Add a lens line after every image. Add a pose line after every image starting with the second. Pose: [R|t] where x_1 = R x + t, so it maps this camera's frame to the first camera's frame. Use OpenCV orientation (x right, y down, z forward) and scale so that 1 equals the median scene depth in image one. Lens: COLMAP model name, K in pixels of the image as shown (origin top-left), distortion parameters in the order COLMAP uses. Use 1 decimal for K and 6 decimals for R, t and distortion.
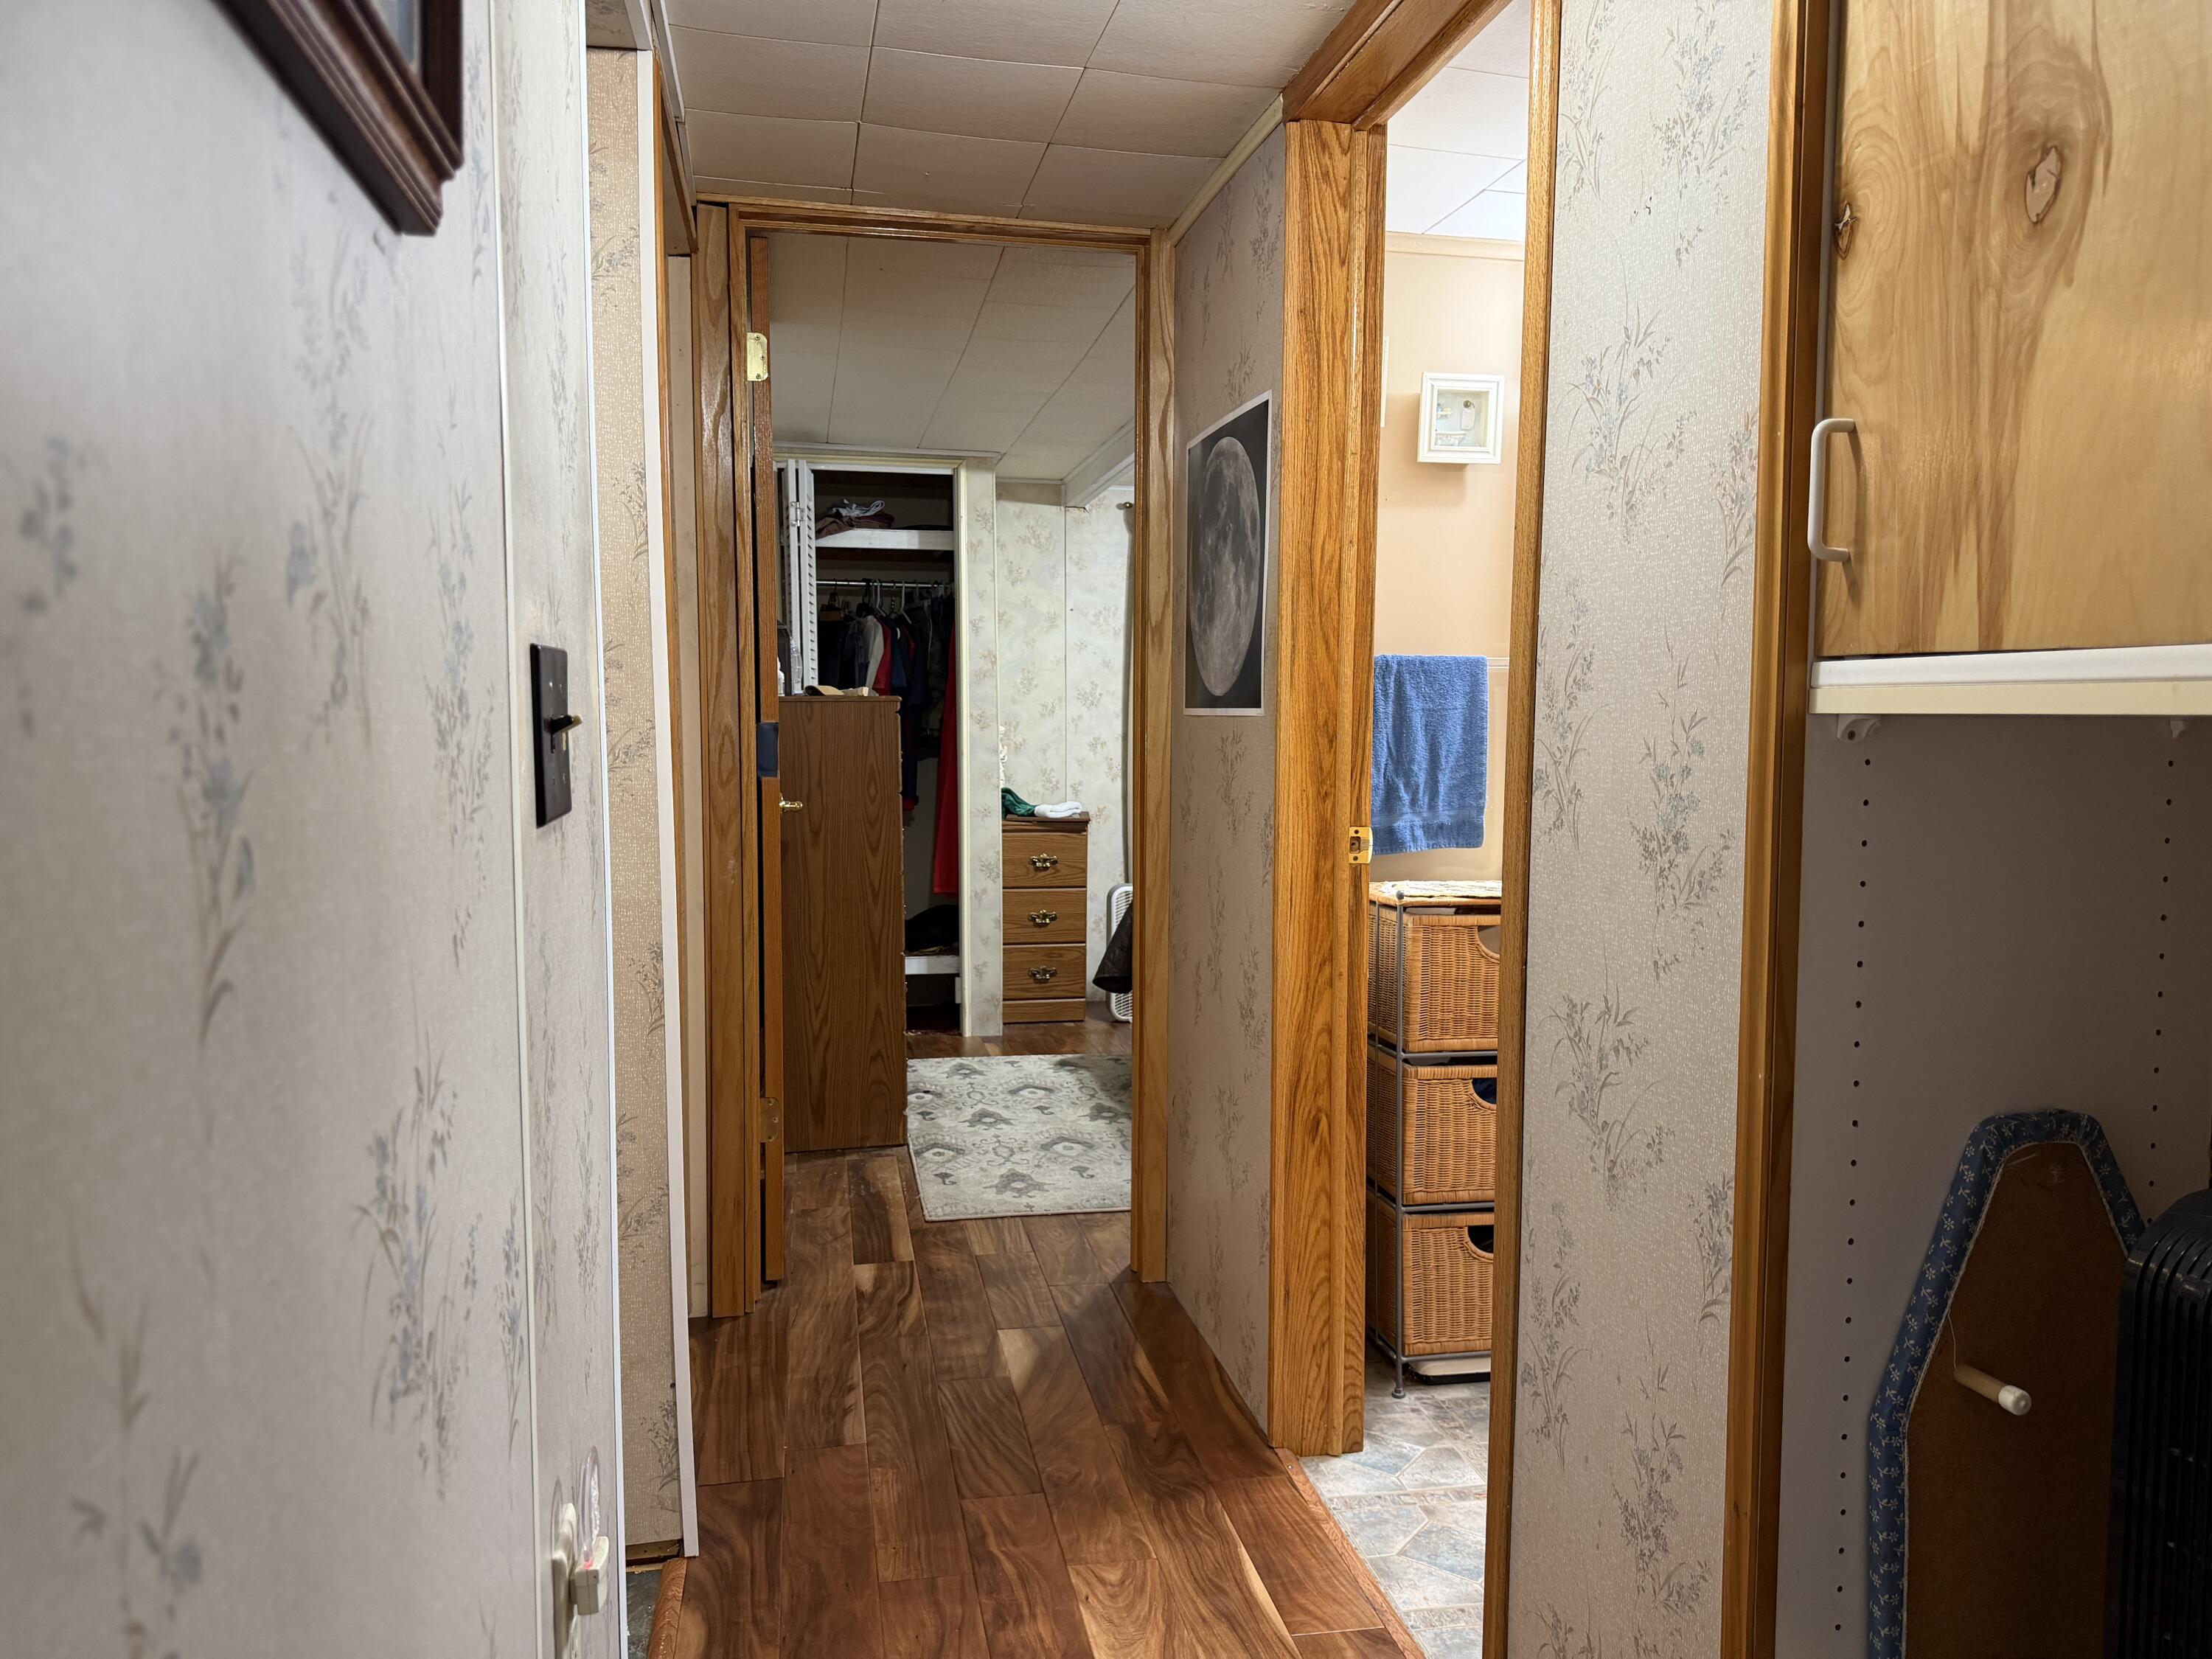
lens RADIAL K [[1527.8, 0, 1105.3], [0, 1527.8, 845.3], [0, 0, 1]] dist [0.076510, -0.112624]
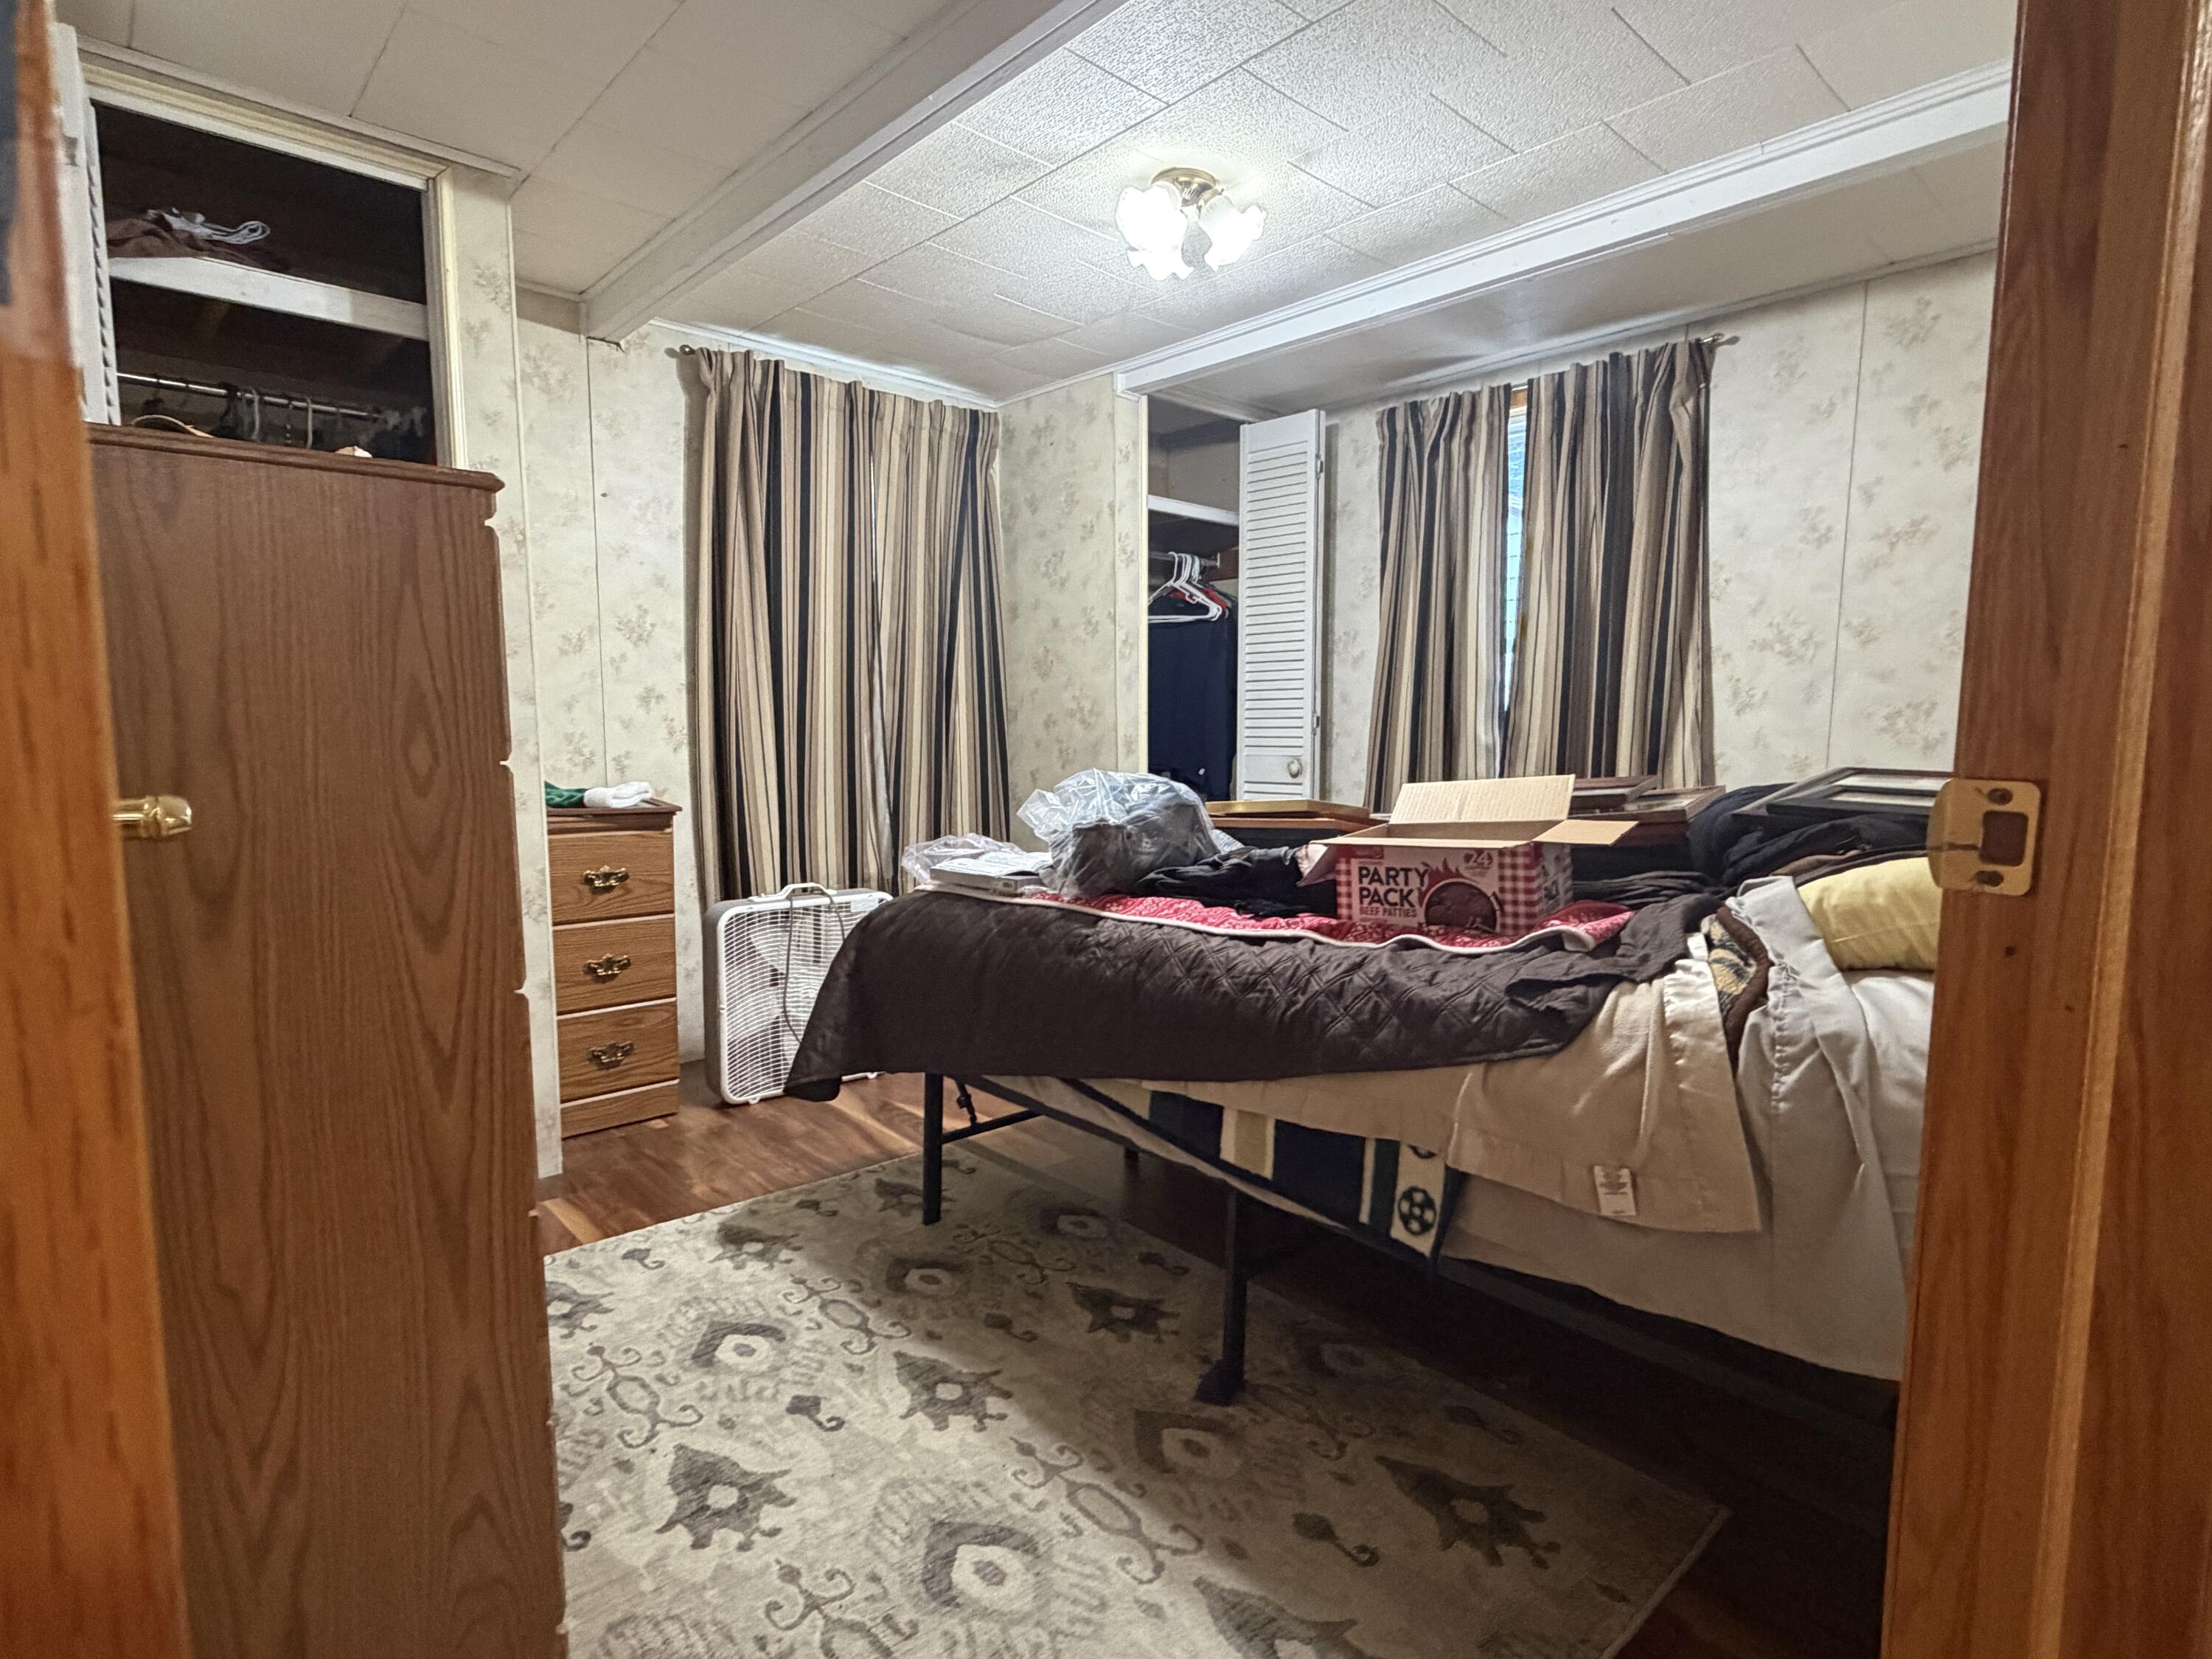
lens RADIAL K [[1141.7, 0, 1105.5], [0, 1141.7, 838.7], [0, 0, 1]] dist [-0.004354, 0.000740]
pose [[0.855928, -0.051418, 0.514533, -0.137206], [0.038586, 0.998621, 0.035606, -0.018779], [-0.515654, -0.010622, 0.856731, 0.639969]]
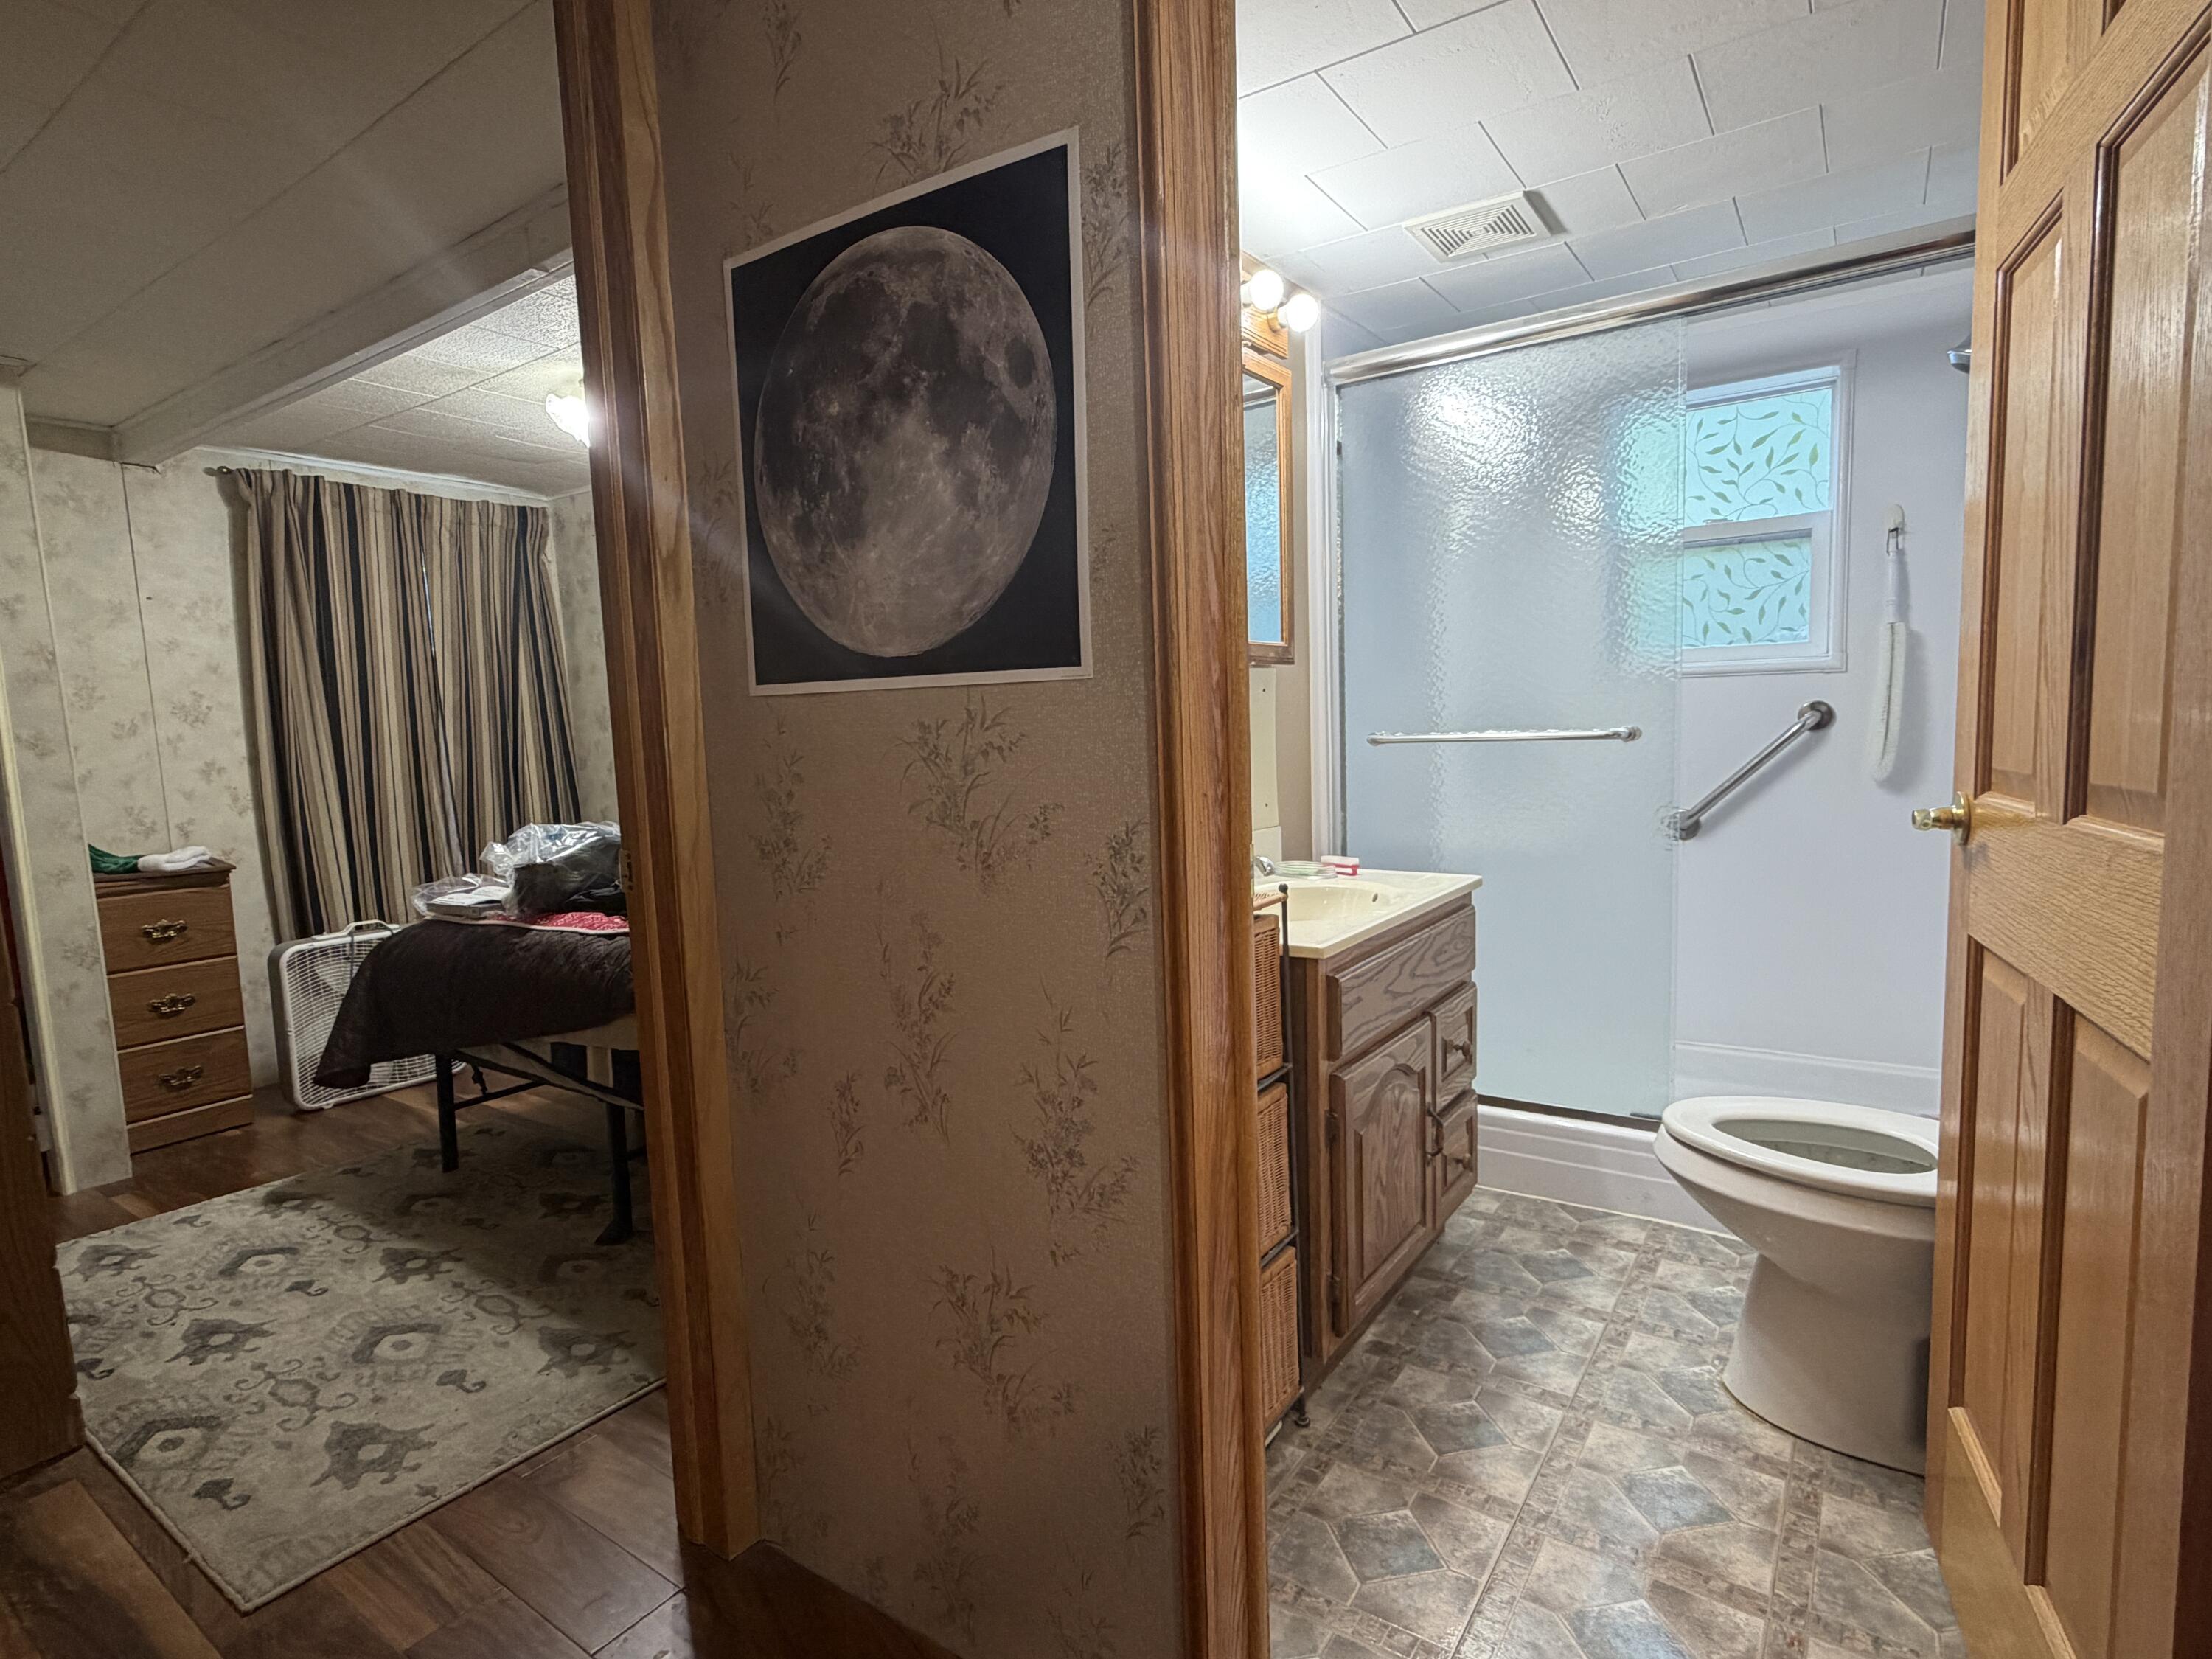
lens RADIAL K [[1131.4, 0, 1111.0], [0, 1131.4, 838.5], [0, 0, 1]] dist [-0.002961, -0.001792]
pose [[0.715115, -0.103021, 0.691374, -0.112220], [0.094579, 0.994245, 0.050324, -0.023533], [-0.692579, 0.029402, 0.720743, 0.363277]]
